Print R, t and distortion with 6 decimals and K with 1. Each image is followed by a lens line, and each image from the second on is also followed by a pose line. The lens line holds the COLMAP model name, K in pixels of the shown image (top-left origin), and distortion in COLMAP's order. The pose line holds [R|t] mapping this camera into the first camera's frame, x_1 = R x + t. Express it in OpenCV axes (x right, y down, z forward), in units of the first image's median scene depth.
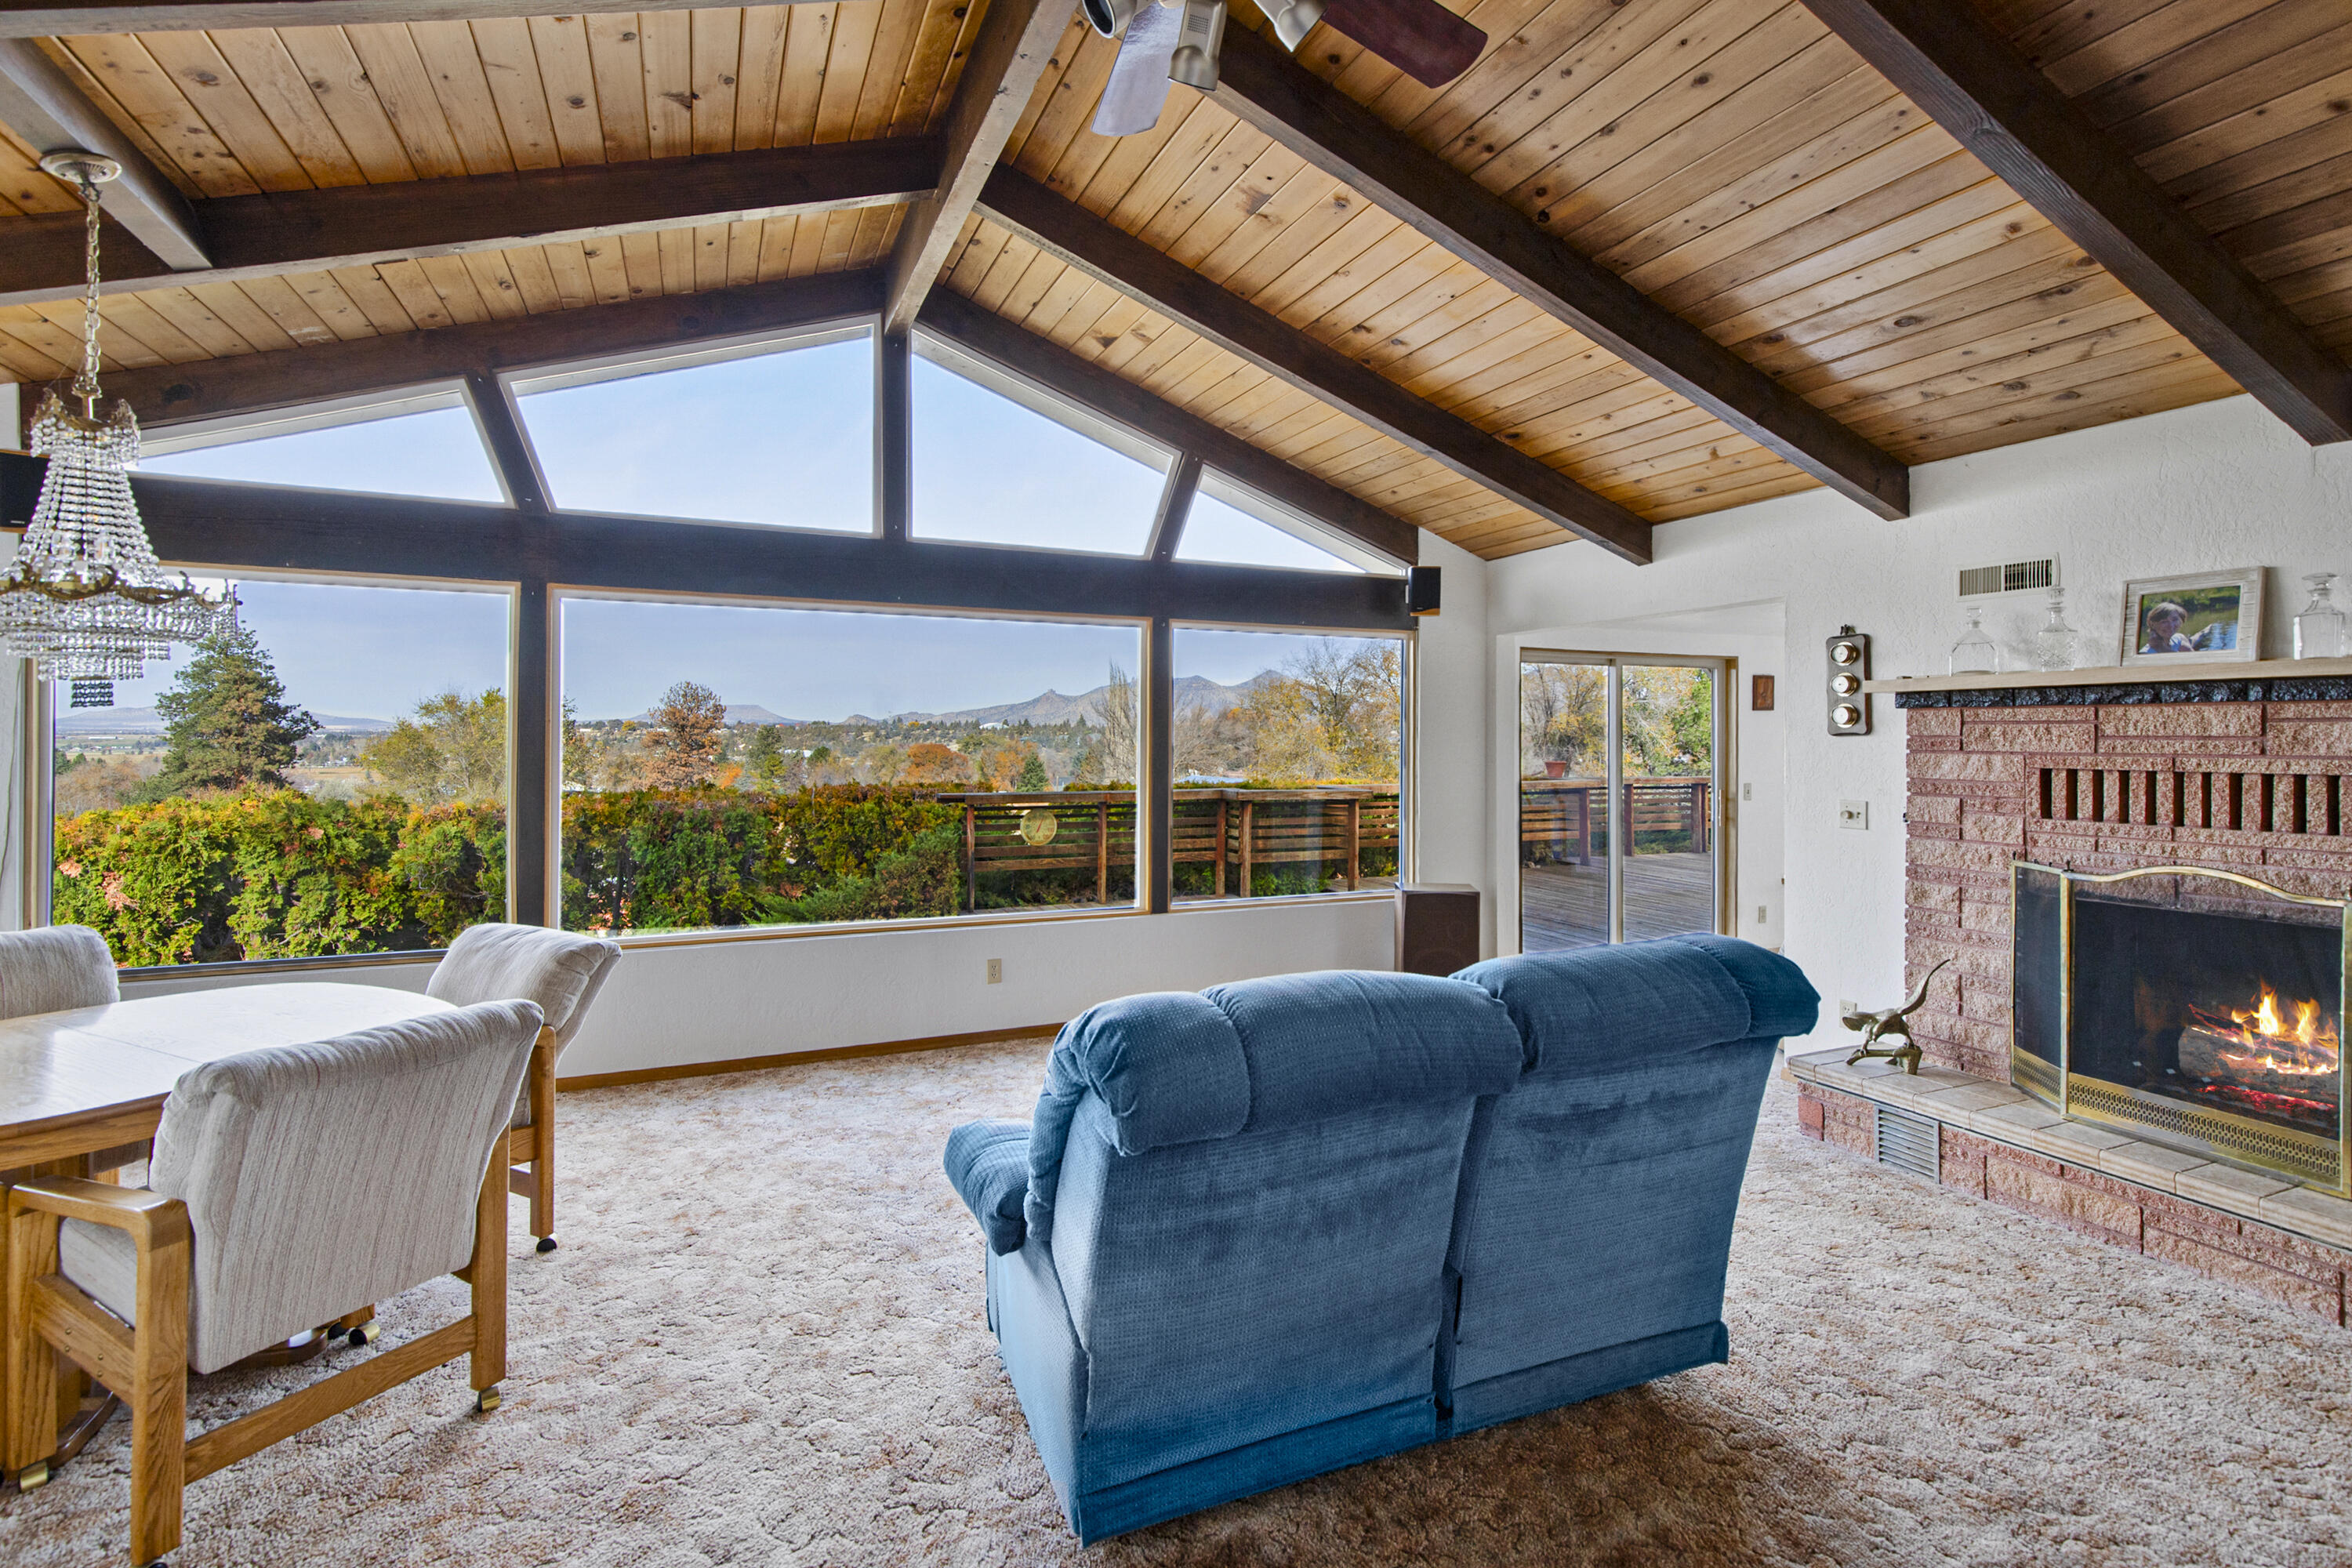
lens RADIAL K [[1103.3, 0, 1207.1], [0, 1103.3, 727.6], [0, 0, 1]] dist [0.008430, -0.000307]
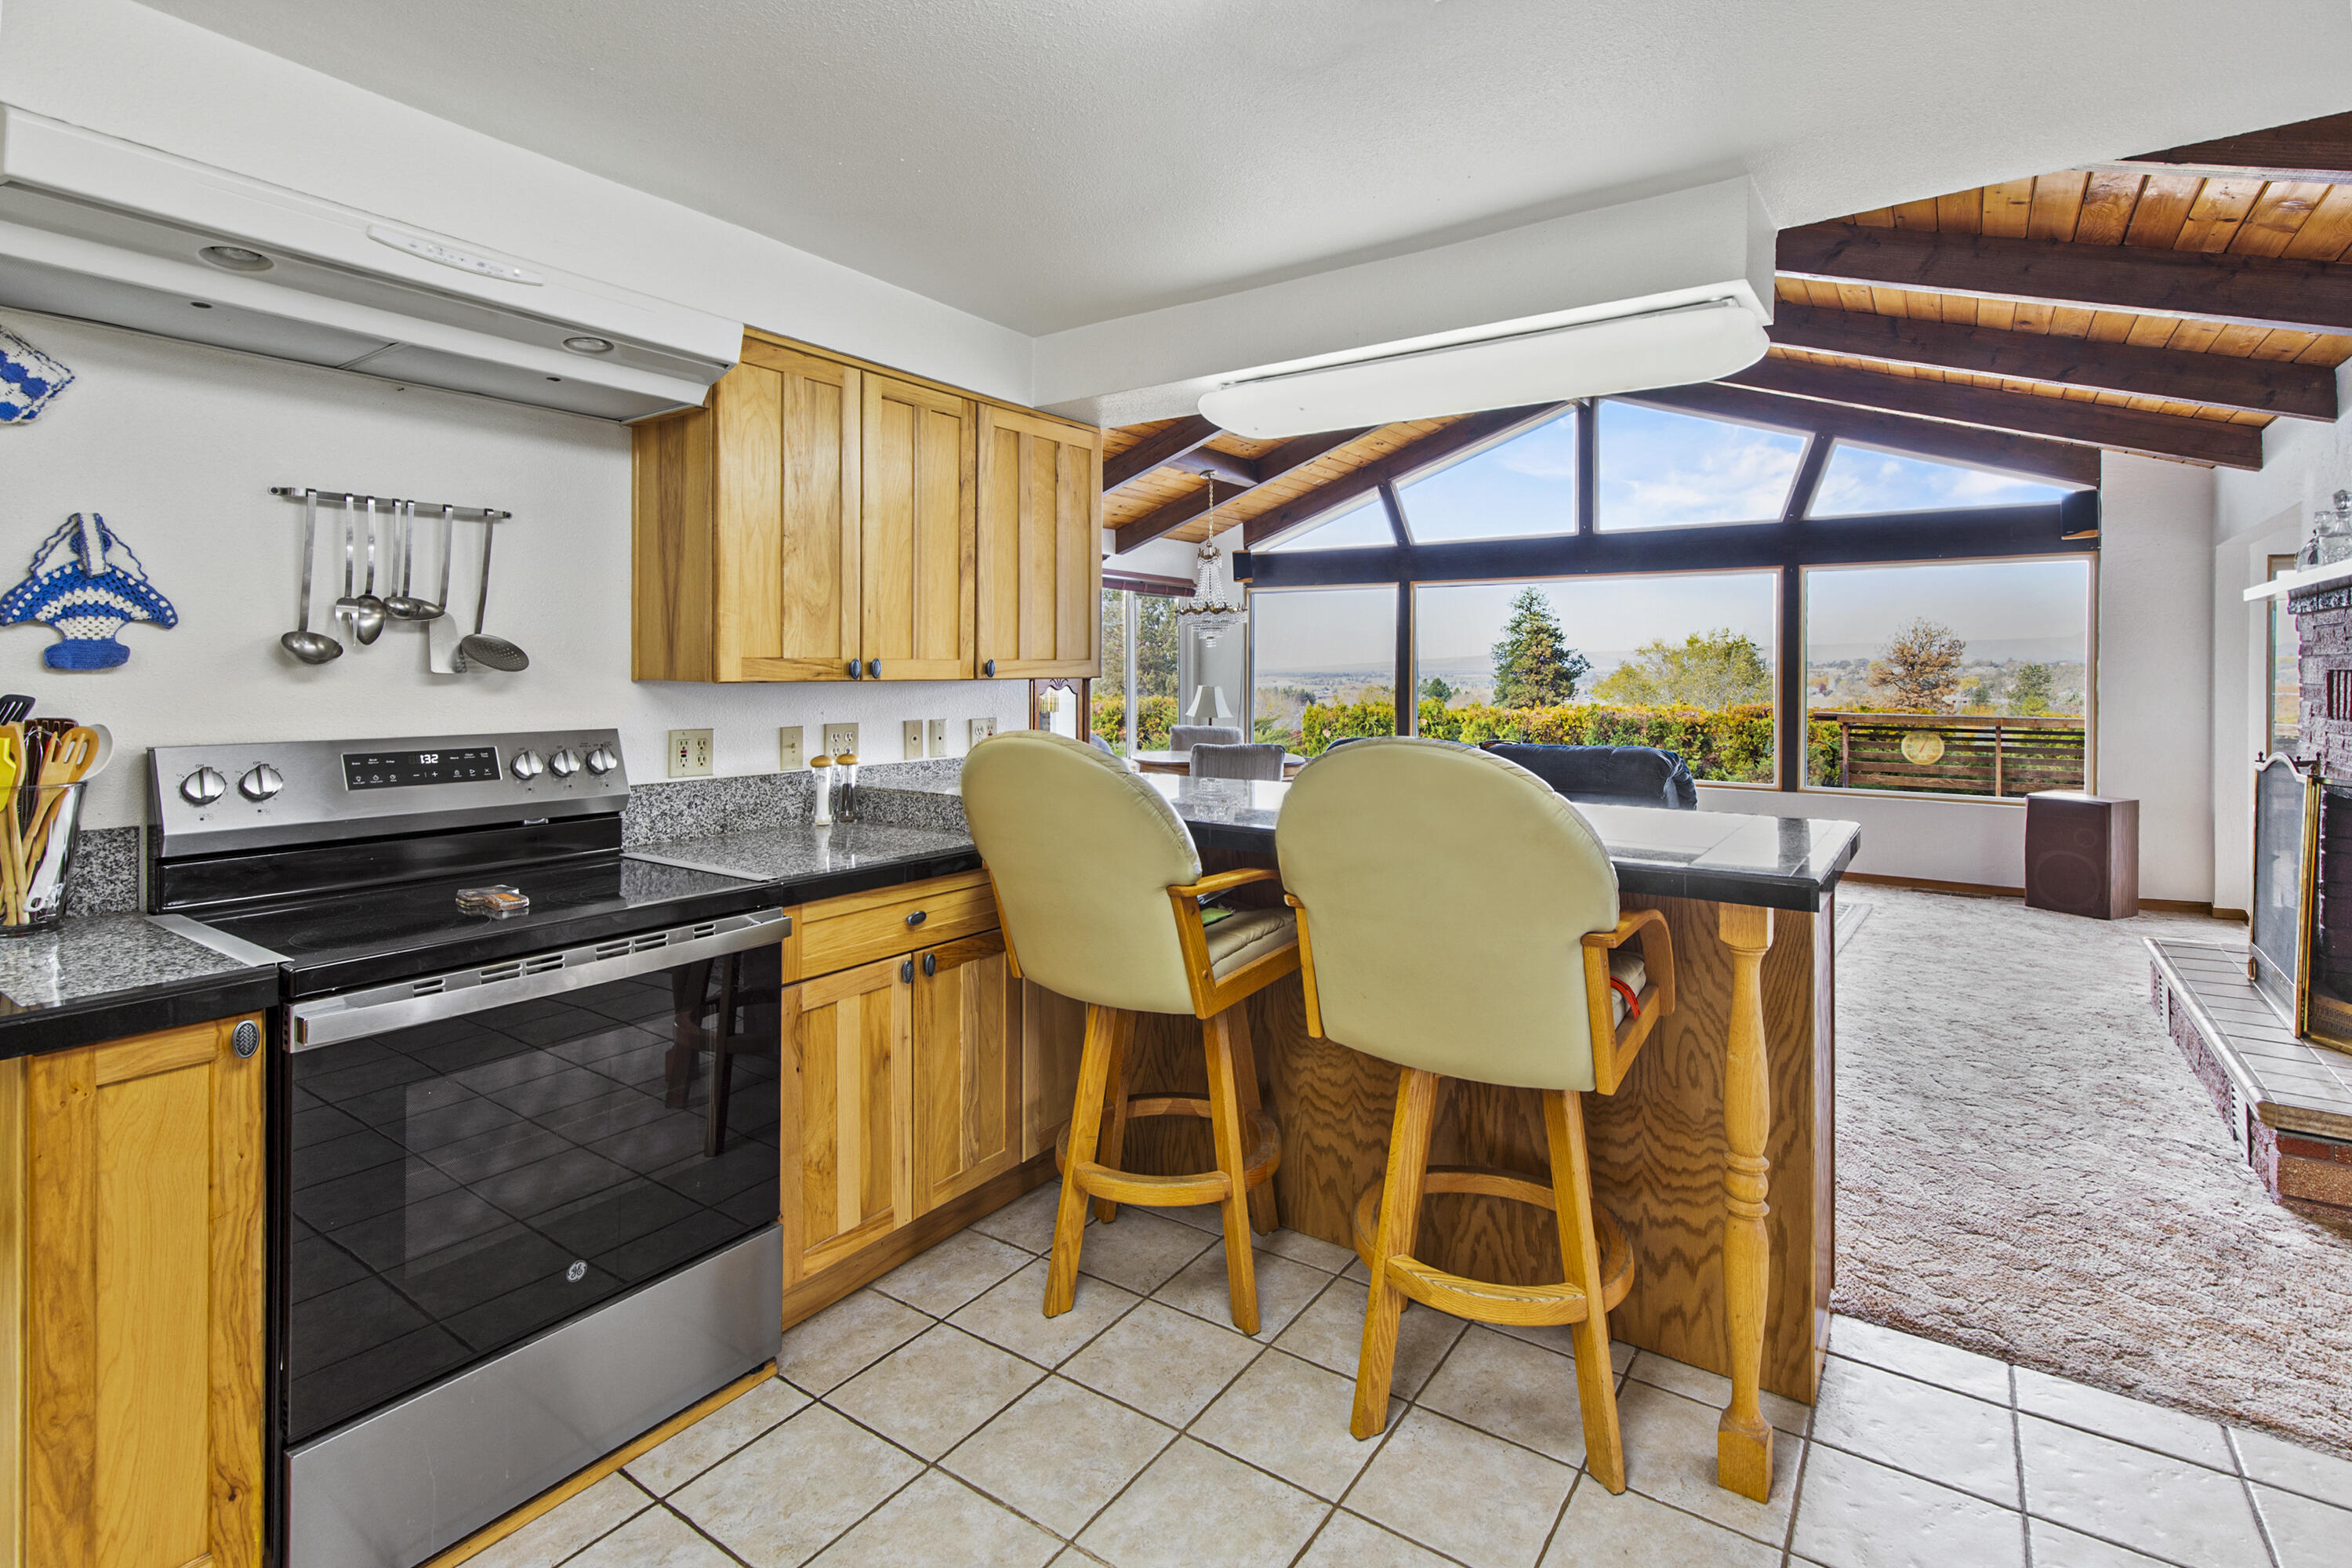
lens RADIAL K [[1124.7, 0, 1179.3], [0, 1124.7, 673.6], [0, 0, 1]] dist [0.025297, 0.000046]
pose [[0.503248, -0.000491, -0.864142, 0.825918], [0.005058, 0.999984, 0.002378, 0.023671], [0.864127, -0.005568, 0.503242, -0.326520]]
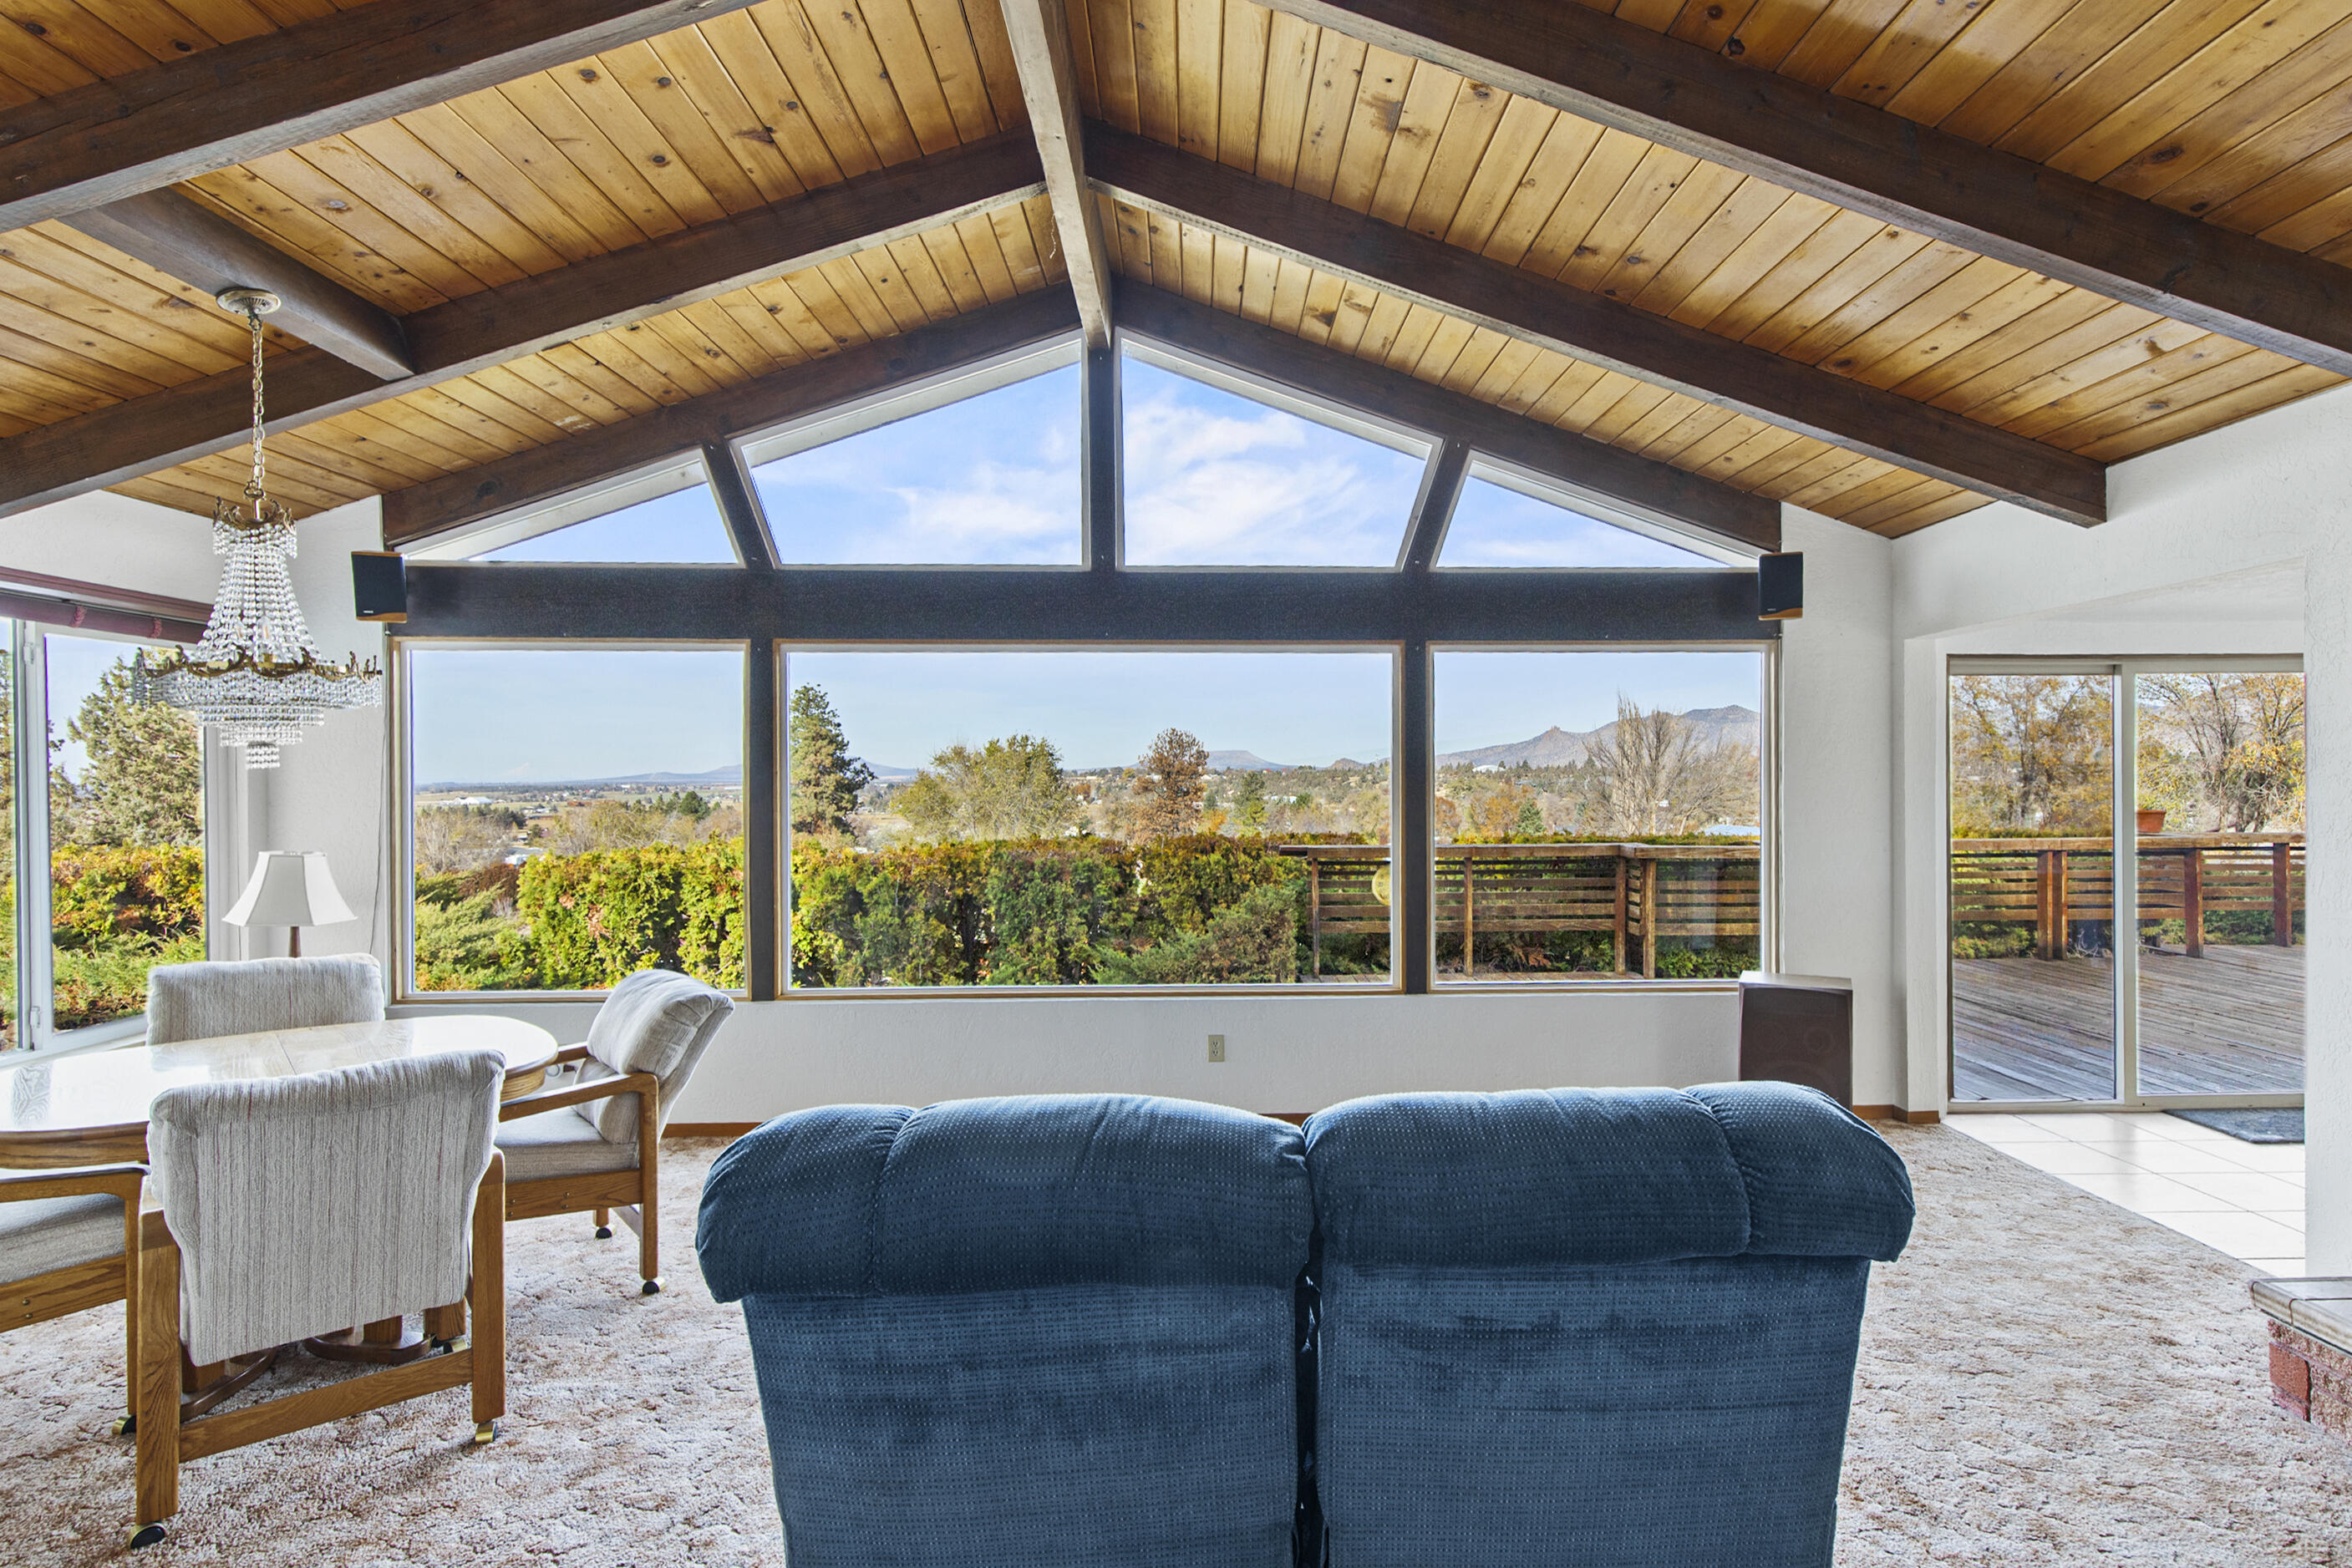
lens RADIAL K [[1225.9, 0, 1246.3], [0, 1225.9, 780.2], [0, 0, 1]] dist [0.005123, 0.000390]
pose [[0.924547, -0.009163, -0.380958, 0.211966], [0.012221, 0.999910, 0.005609, -0.000462], [0.380872, -0.009841, 0.924575, 0.101895]]
